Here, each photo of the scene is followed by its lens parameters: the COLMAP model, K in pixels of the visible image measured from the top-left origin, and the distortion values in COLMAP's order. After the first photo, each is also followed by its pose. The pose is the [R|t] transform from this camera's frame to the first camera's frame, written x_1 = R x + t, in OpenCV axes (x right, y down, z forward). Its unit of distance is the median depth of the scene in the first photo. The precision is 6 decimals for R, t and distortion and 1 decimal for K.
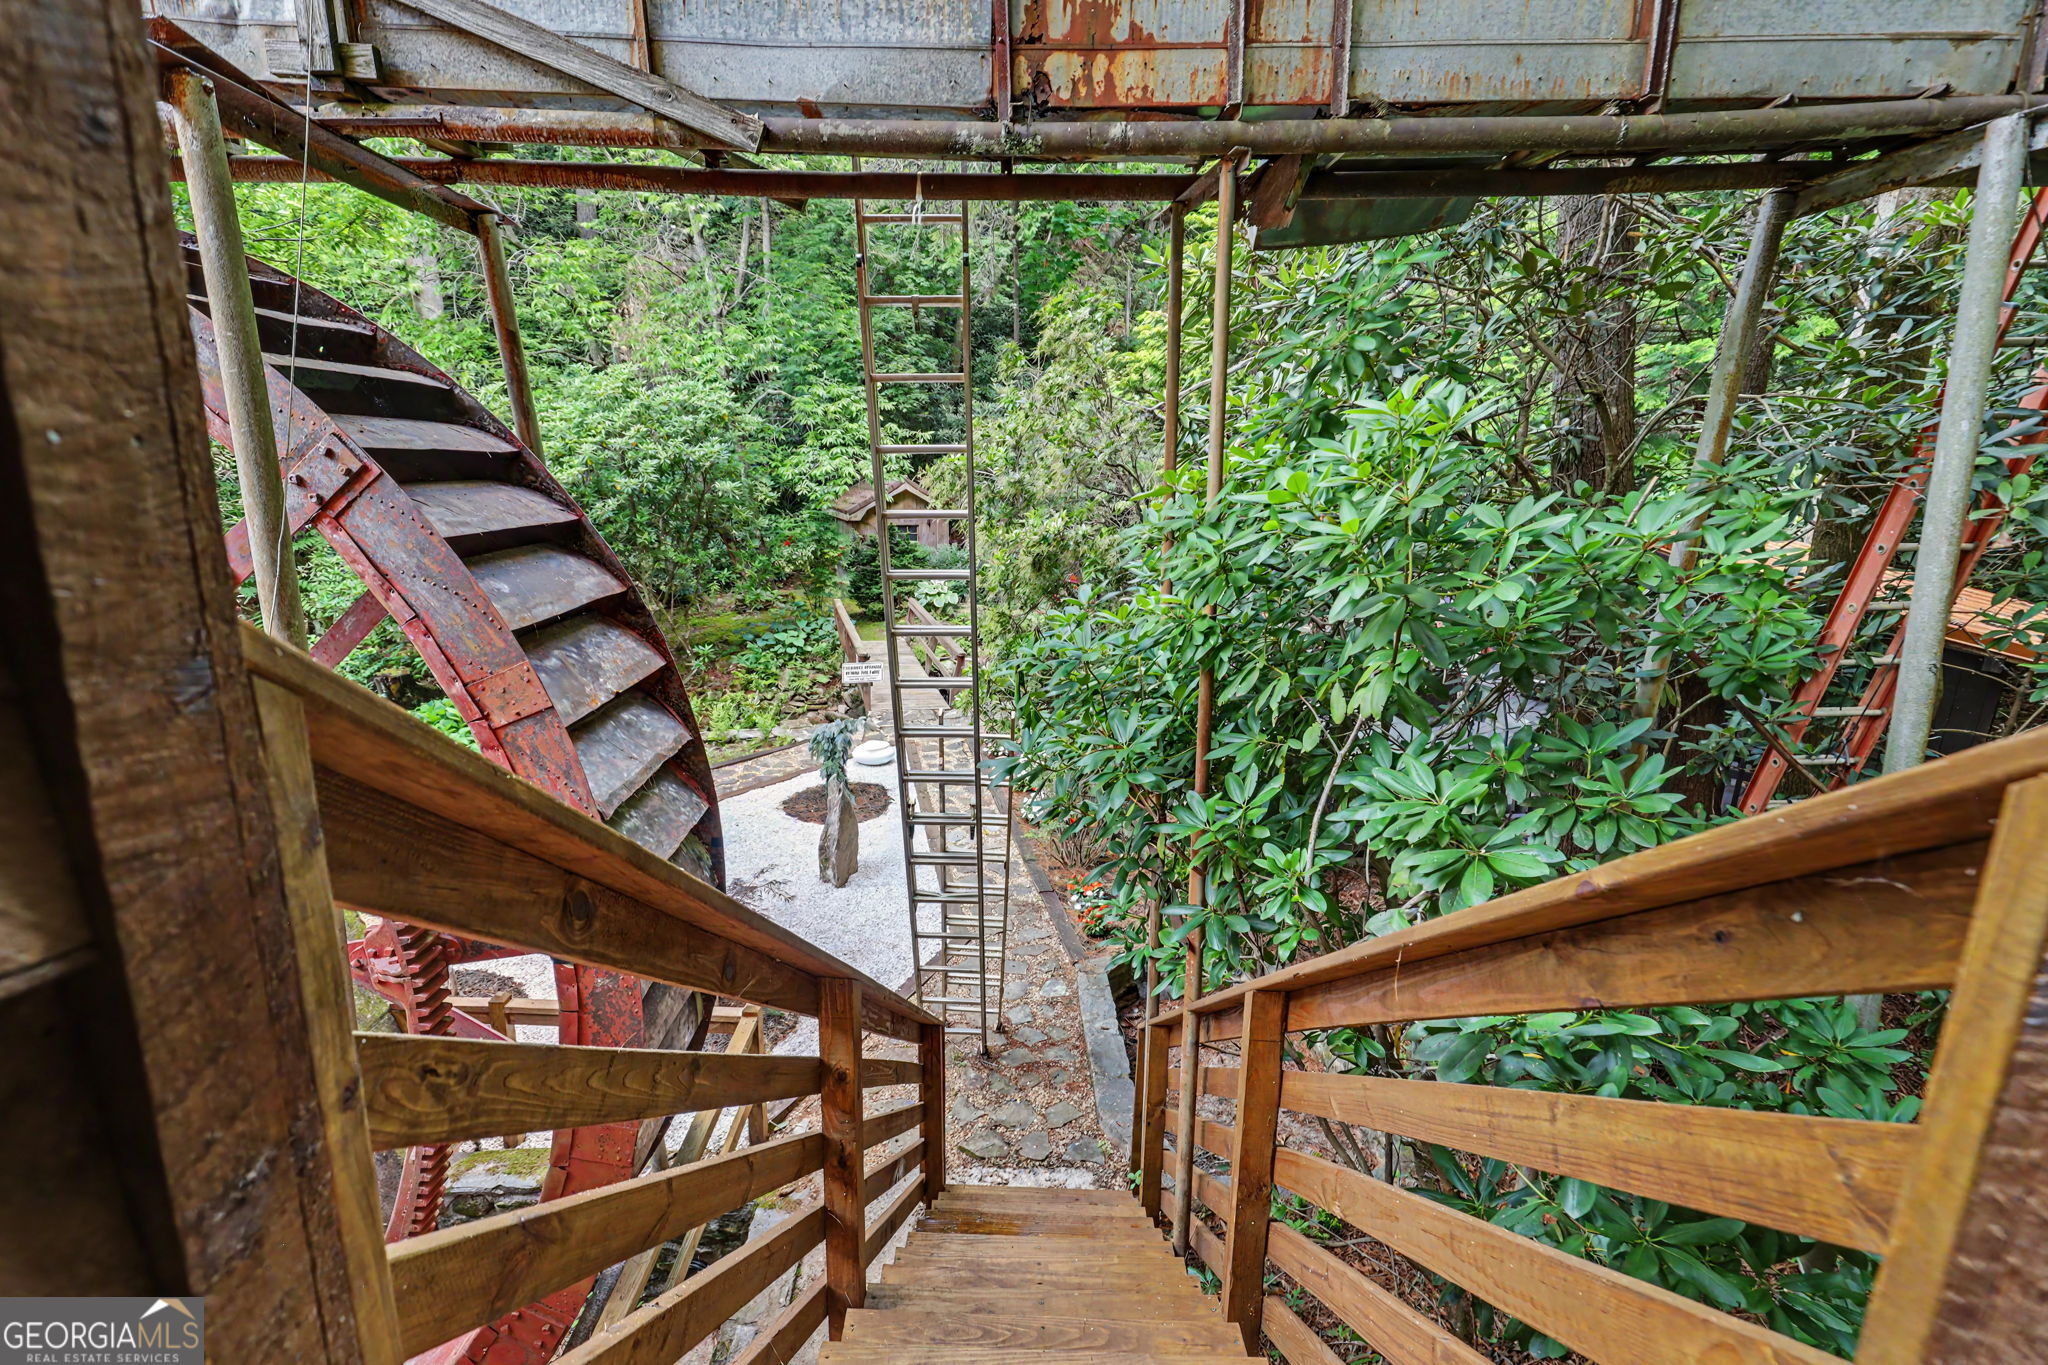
lens RADIAL K [[952.9, 0, 1024.9], [0, 952.9, 700.2], [0, 0, 1]] dist [0.002704, -0.000301]
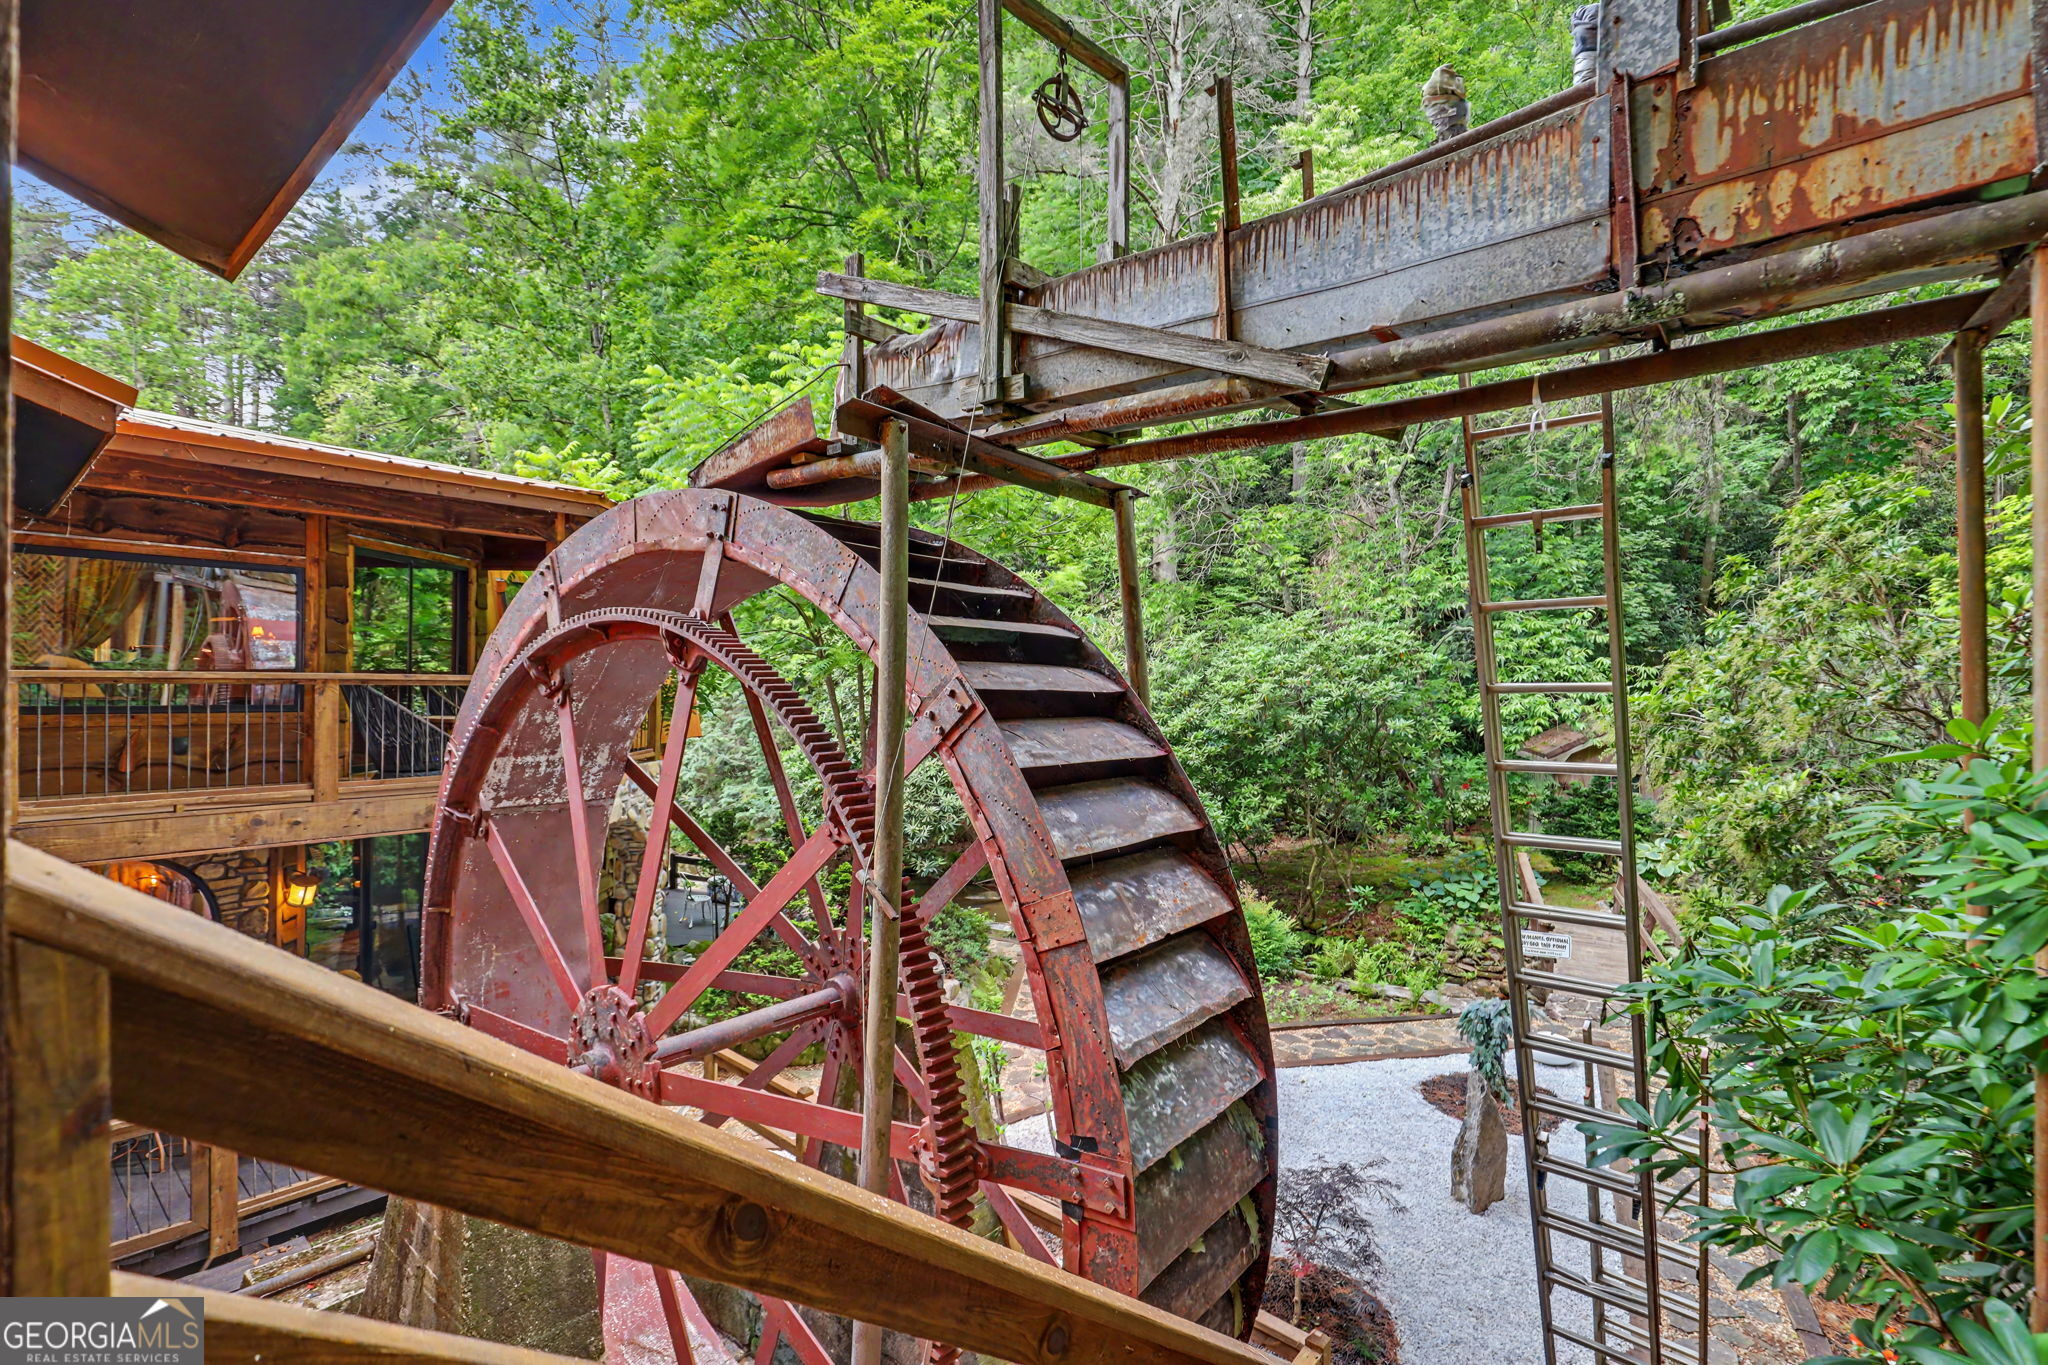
lens RADIAL K [[952.9, 0, 1024.9], [0, 952.9, 700.2], [0, 0, 1]] dist [0.002704, -0.000301]
pose [[0.760078, 0.005832, -0.649806, 0.091468], [-0.162100, 0.970050, -0.180902, -0.041103], [0.629289, 0.242833, 0.738259, 0.147090]]
